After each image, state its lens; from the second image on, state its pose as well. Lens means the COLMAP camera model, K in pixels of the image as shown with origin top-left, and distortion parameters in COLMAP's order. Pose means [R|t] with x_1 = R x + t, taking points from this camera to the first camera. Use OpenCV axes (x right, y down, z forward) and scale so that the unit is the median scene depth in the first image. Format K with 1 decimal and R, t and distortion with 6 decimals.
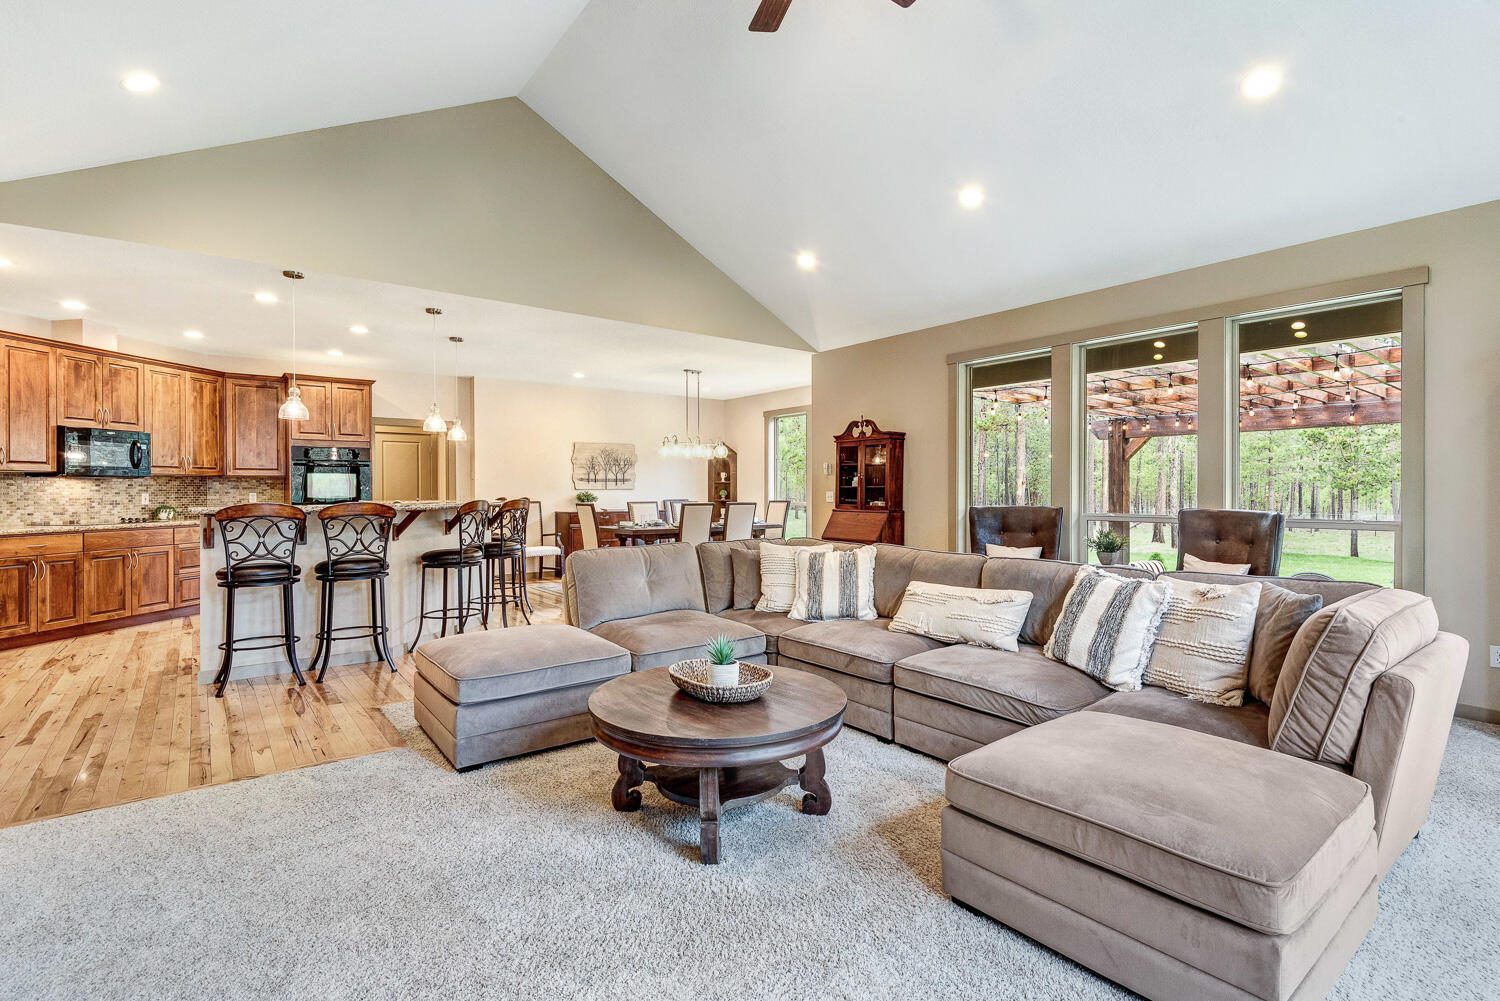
lens RADIAL K [[690.3, 0, 734.7], [0, 690.3, 496.1], [0, 0, 1]] dist [0.000926, -0.004066]
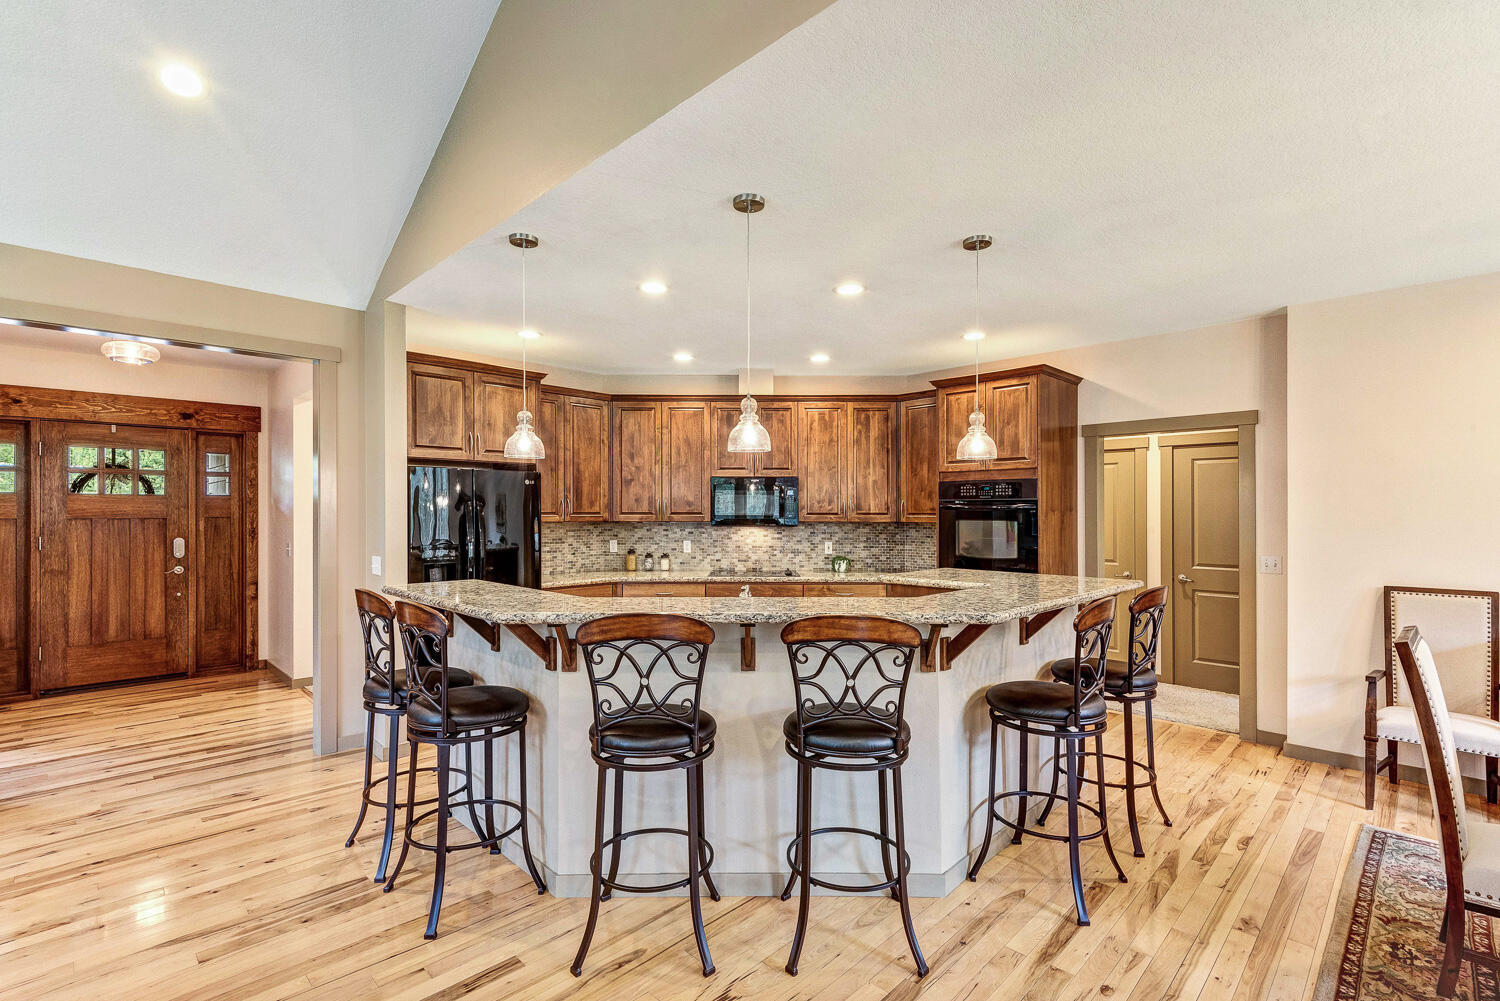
lens RADIAL K [[690.3, 0, 755.1], [0, 690.3, 509.3], [0, 0, 1]] dist [0.000926, -0.004066]
pose [[0.139657, -0.000768, -0.990200, 0.042514], [-0.012857, 0.999914, -0.002589, -0.044242], [0.990117, 0.013093, 0.139635, 0.783445]]
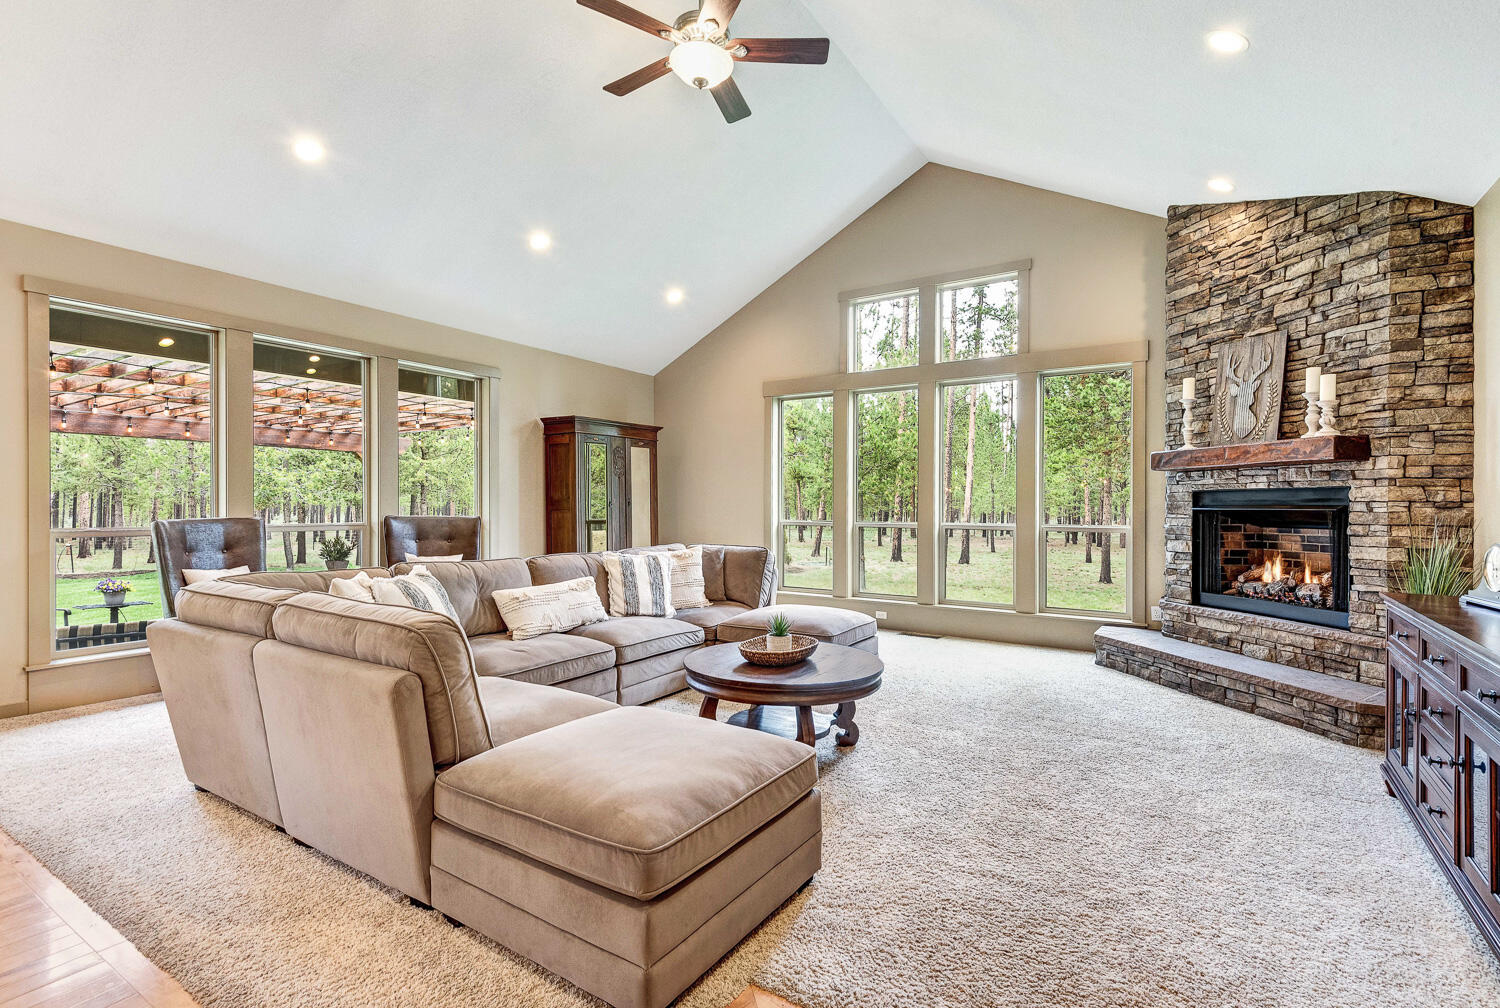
lens RADIAL K [[690.3, 0, 755.1], [0, 690.3, 512.7], [0, 0, 1]] dist [0.000926, -0.004066]
pose [[-0.347206, -0.010539, 0.937730, -0.430855], [0.006684, 0.999884, 0.013713, 0.001201], [-0.937765, 0.011029, -0.347095, 0.537640]]
